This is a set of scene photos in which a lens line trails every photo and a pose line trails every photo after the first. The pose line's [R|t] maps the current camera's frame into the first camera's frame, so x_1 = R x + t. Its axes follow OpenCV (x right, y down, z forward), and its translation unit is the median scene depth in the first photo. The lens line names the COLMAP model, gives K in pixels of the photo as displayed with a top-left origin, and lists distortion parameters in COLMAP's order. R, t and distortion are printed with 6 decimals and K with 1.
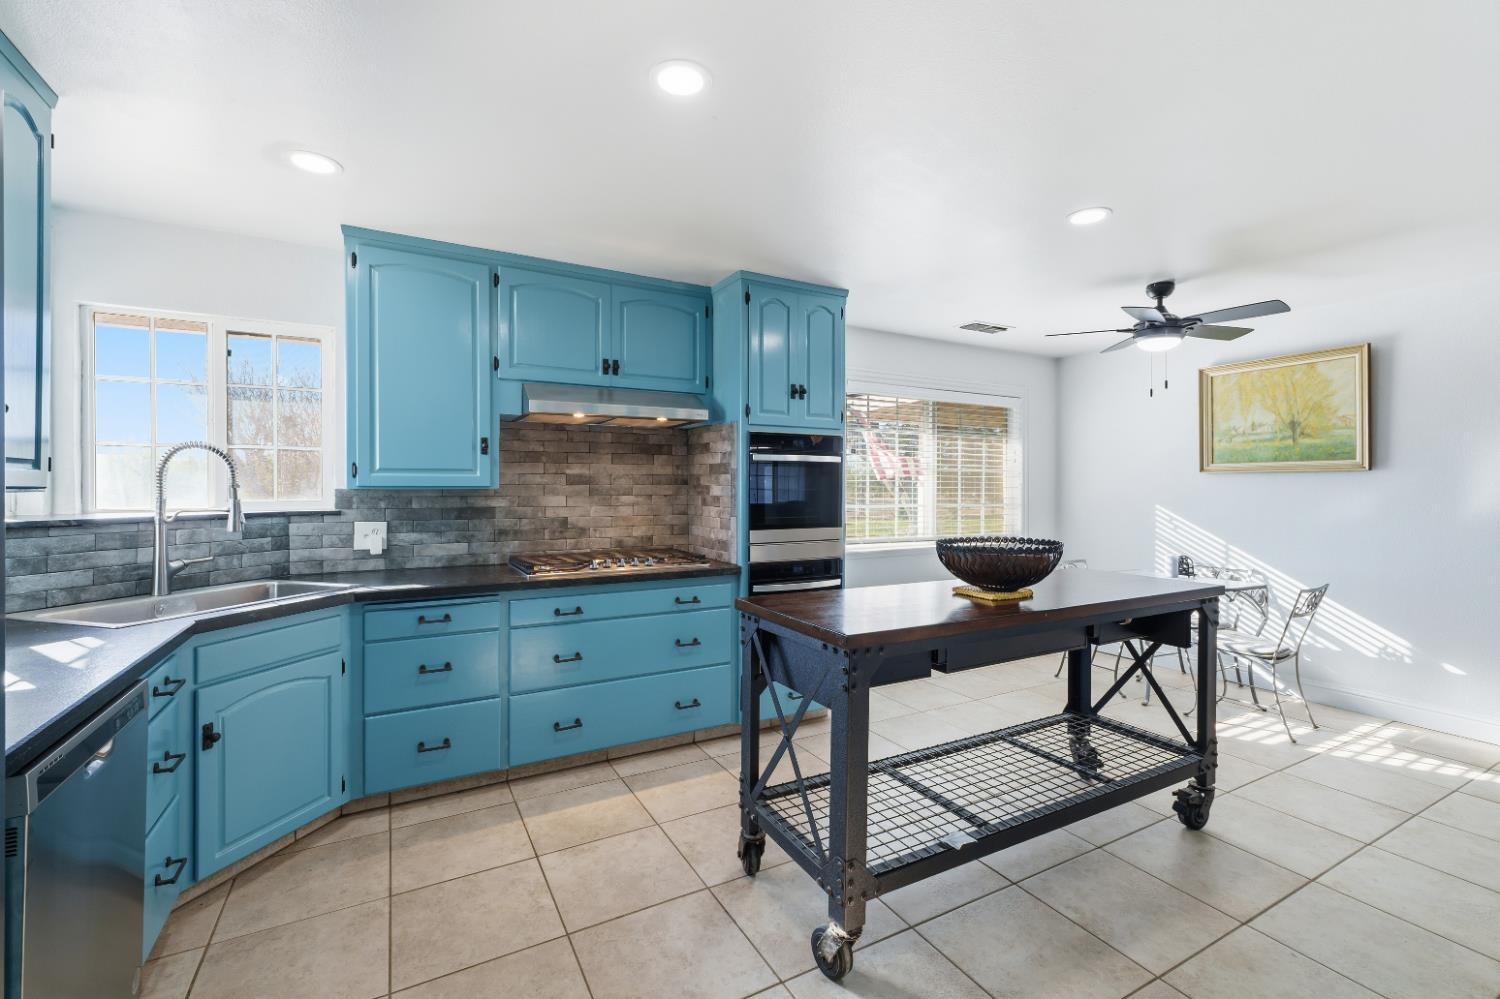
lens RADIAL K [[646.8, 0, 749.4], [0, 646.8, 495.0], [0, 0, 1]] dist [-0.001156, -0.000423]
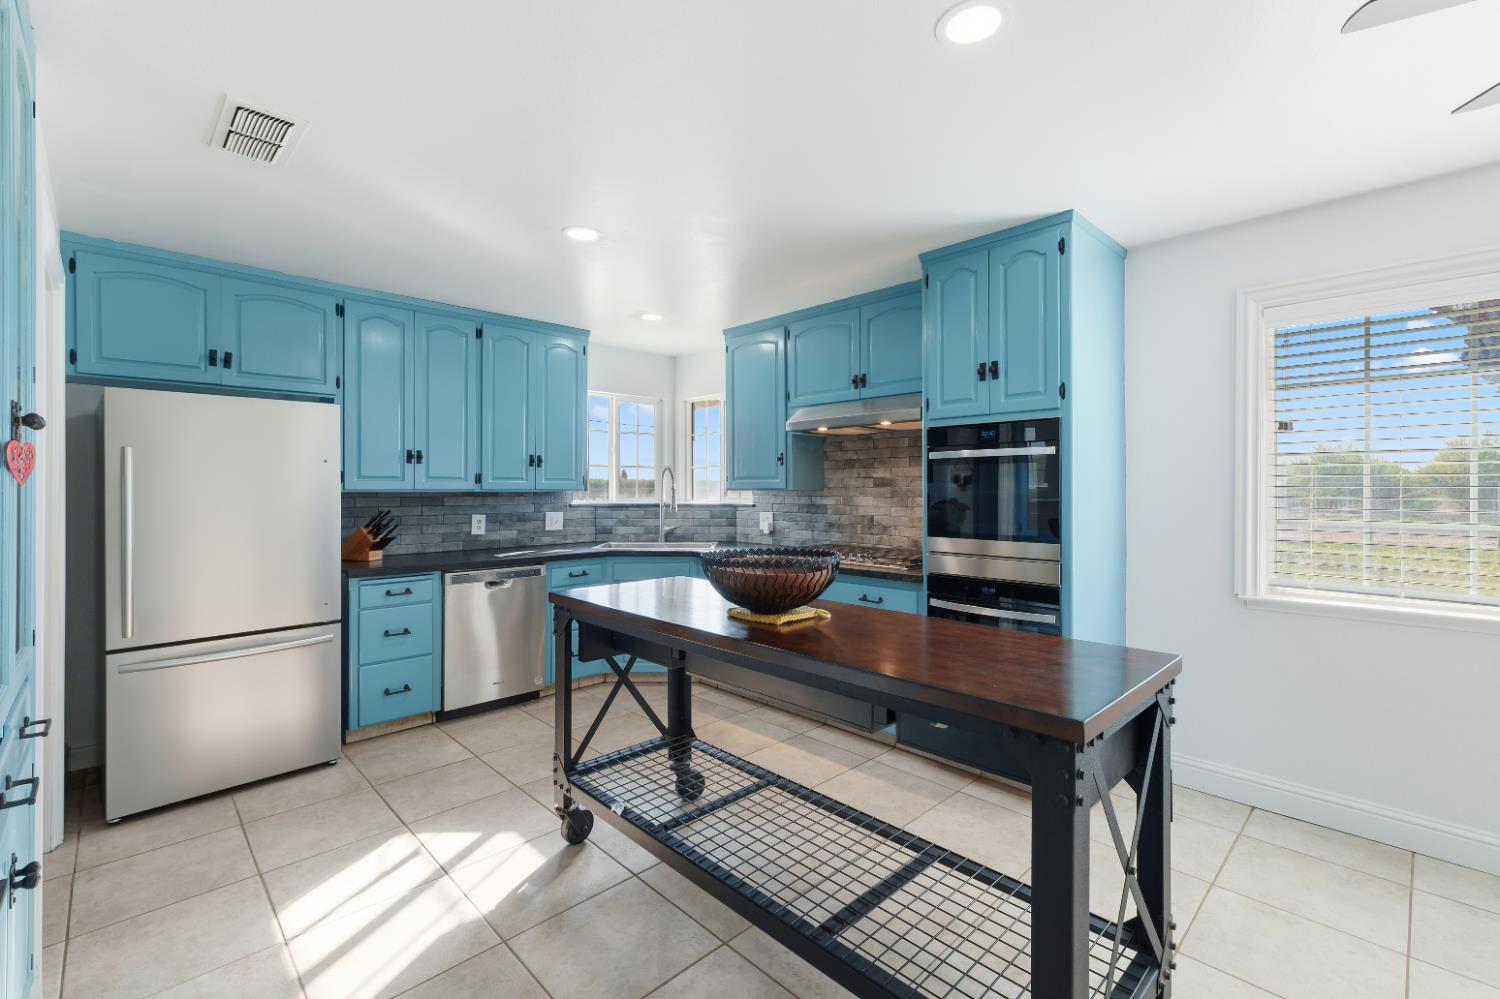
lens RADIAL K [[646.8, 0, 749.4], [0, 646.8, 495.0], [0, 0, 1]] dist [-0.001156, -0.000423]
pose [[0.266845, 0.003523, -0.963733, 0.807569], [-0.016375, 0.999866, -0.000879, 0.002824], [0.963600, 0.016015, 0.266867, 0.517185]]
